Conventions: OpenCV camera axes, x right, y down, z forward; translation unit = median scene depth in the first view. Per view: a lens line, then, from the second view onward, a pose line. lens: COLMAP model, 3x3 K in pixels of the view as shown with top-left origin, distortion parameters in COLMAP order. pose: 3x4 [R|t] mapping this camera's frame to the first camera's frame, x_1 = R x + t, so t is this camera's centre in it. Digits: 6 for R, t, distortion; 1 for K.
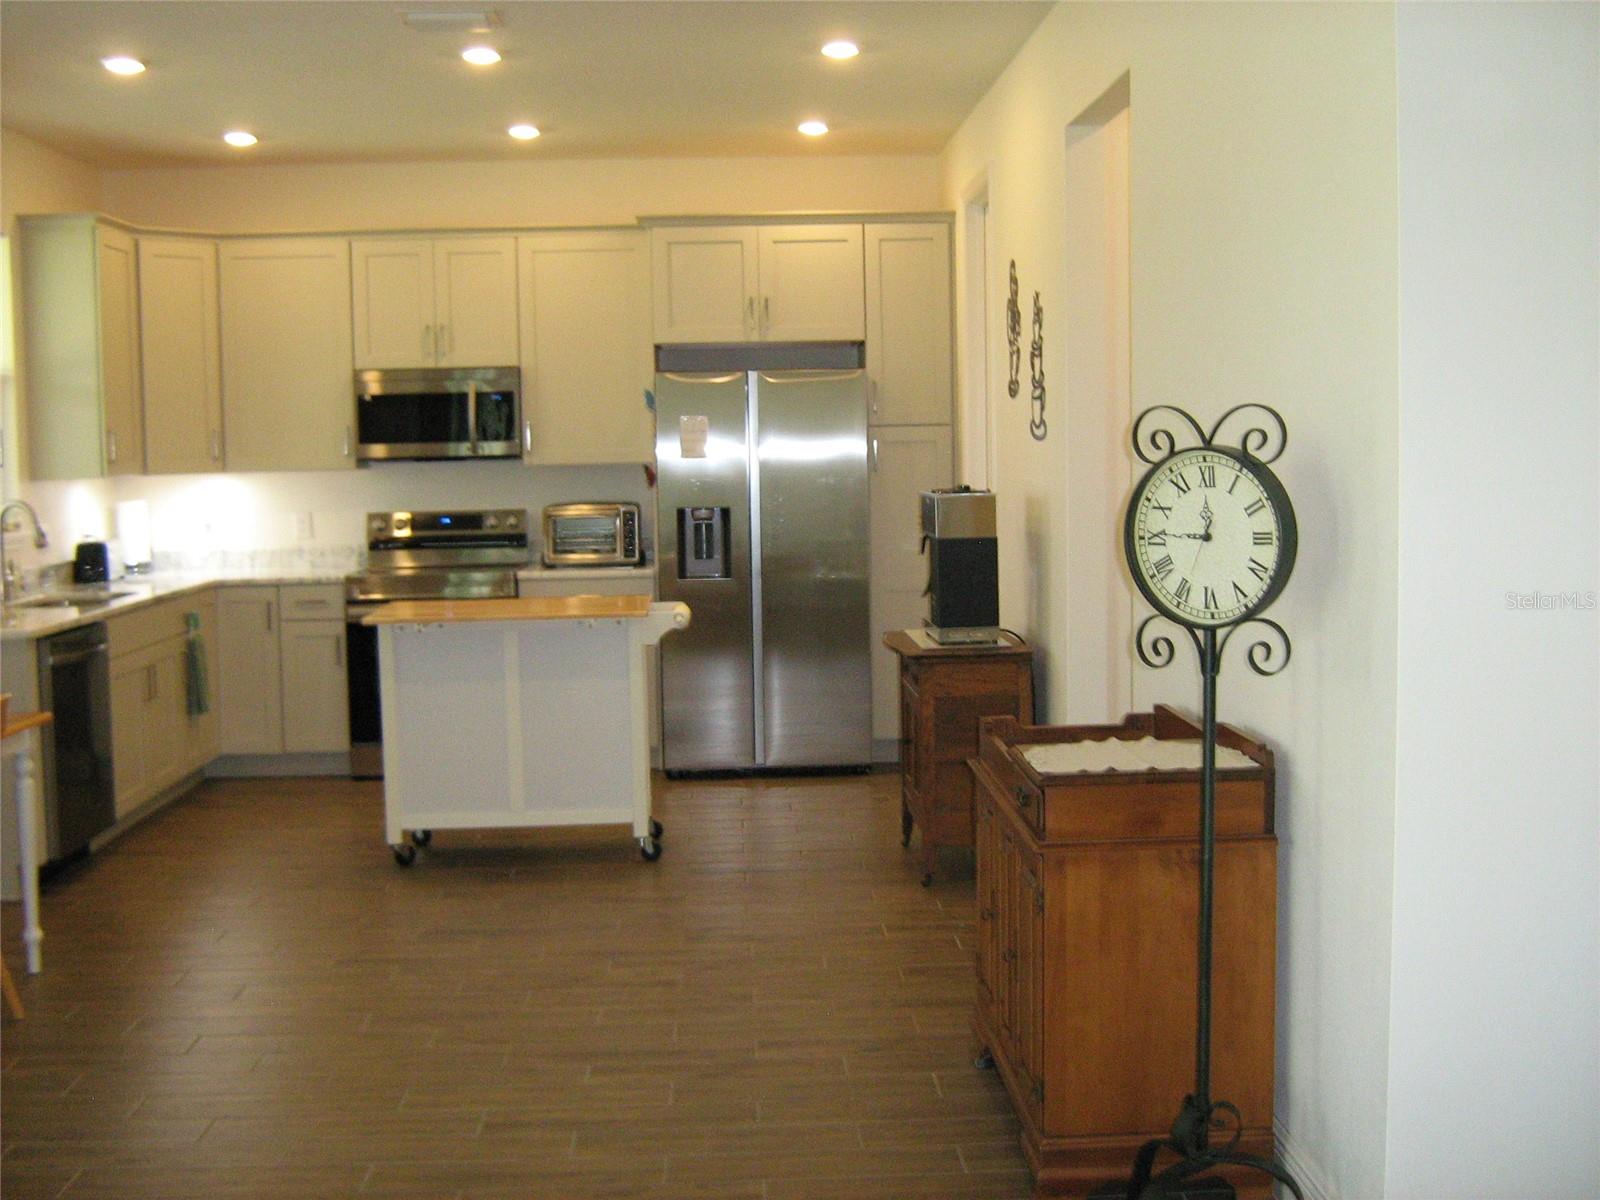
lens RADIAL K [[1831.7, 0, 802.9], [0, 1831.7, 604.5], [0, 0, 1]] dist [-0.089914, 0.000000]
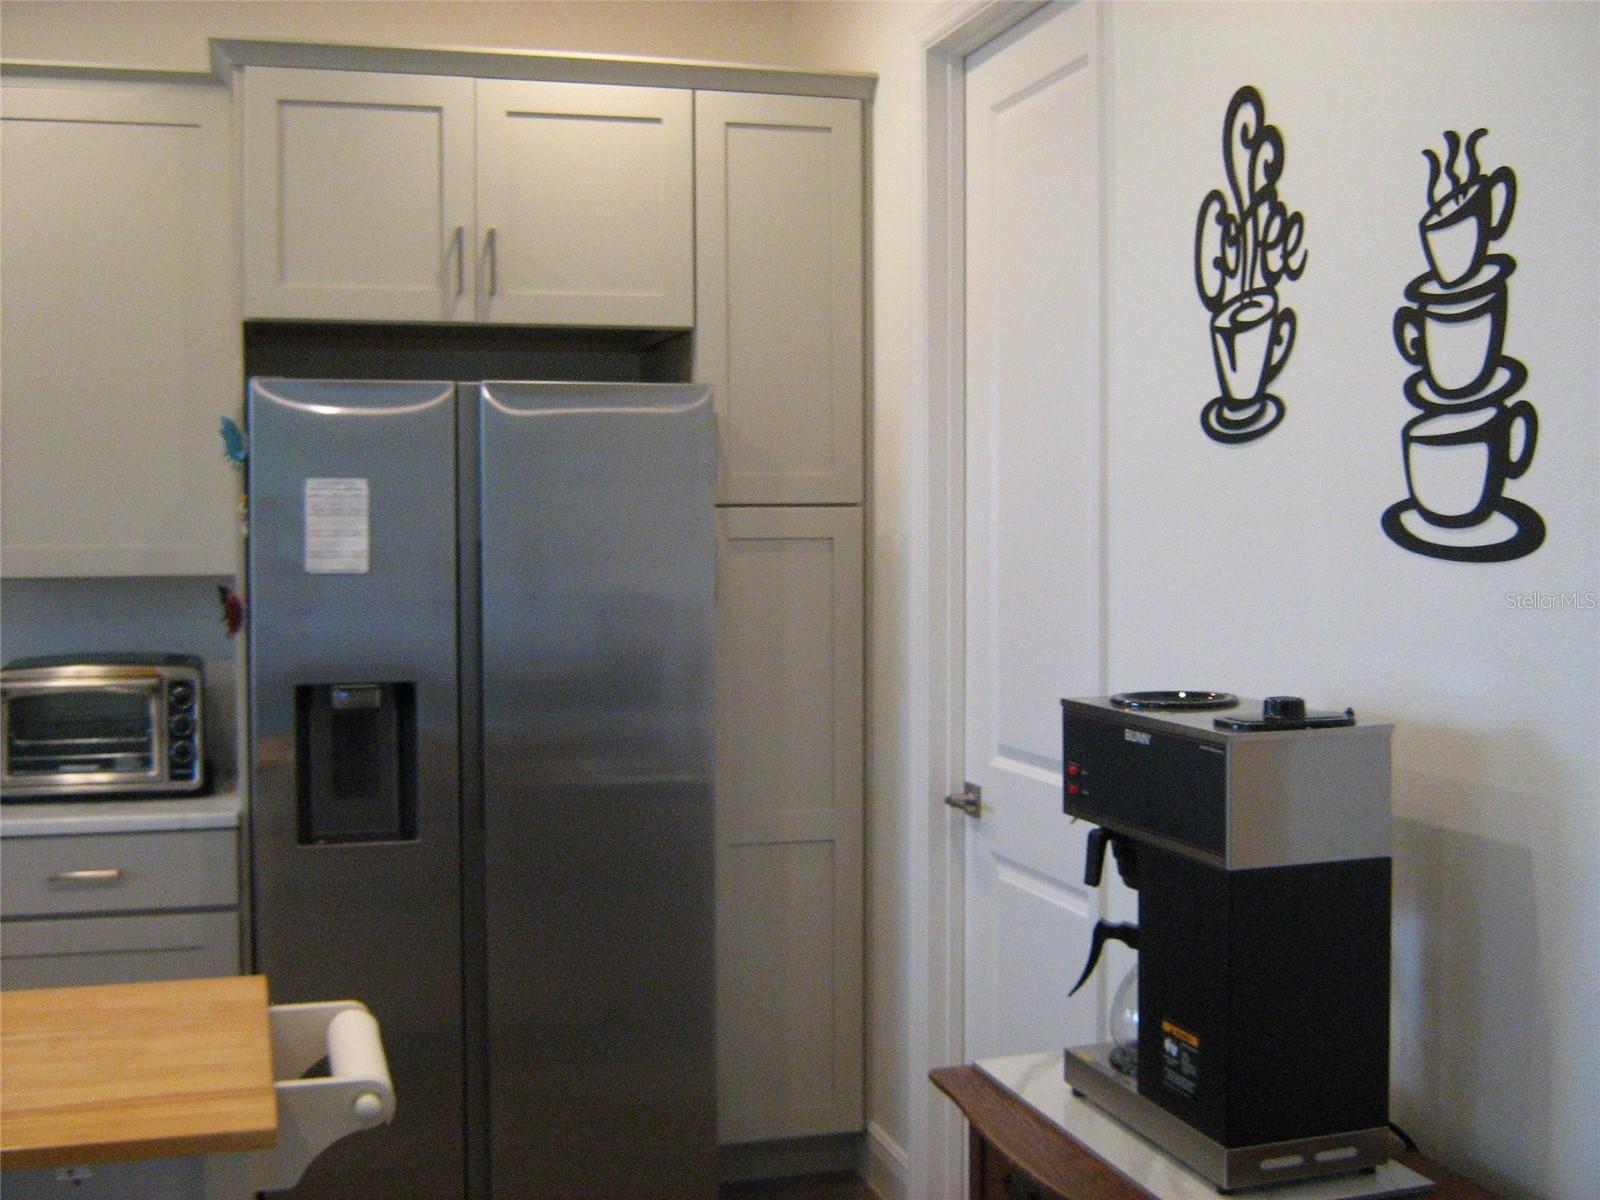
lens RADIAL K [[1831.7, 0, 800.5], [0, 1831.7, 585.0], [0, 0, 1]] dist [-0.089914, 0.000000]
pose [[0.971025, 0.006527, 0.238888, -0.053963], [0.005616, 0.998728, -0.050117, -0.052528], [-0.238911, 0.050007, 0.969753, 0.530978]]
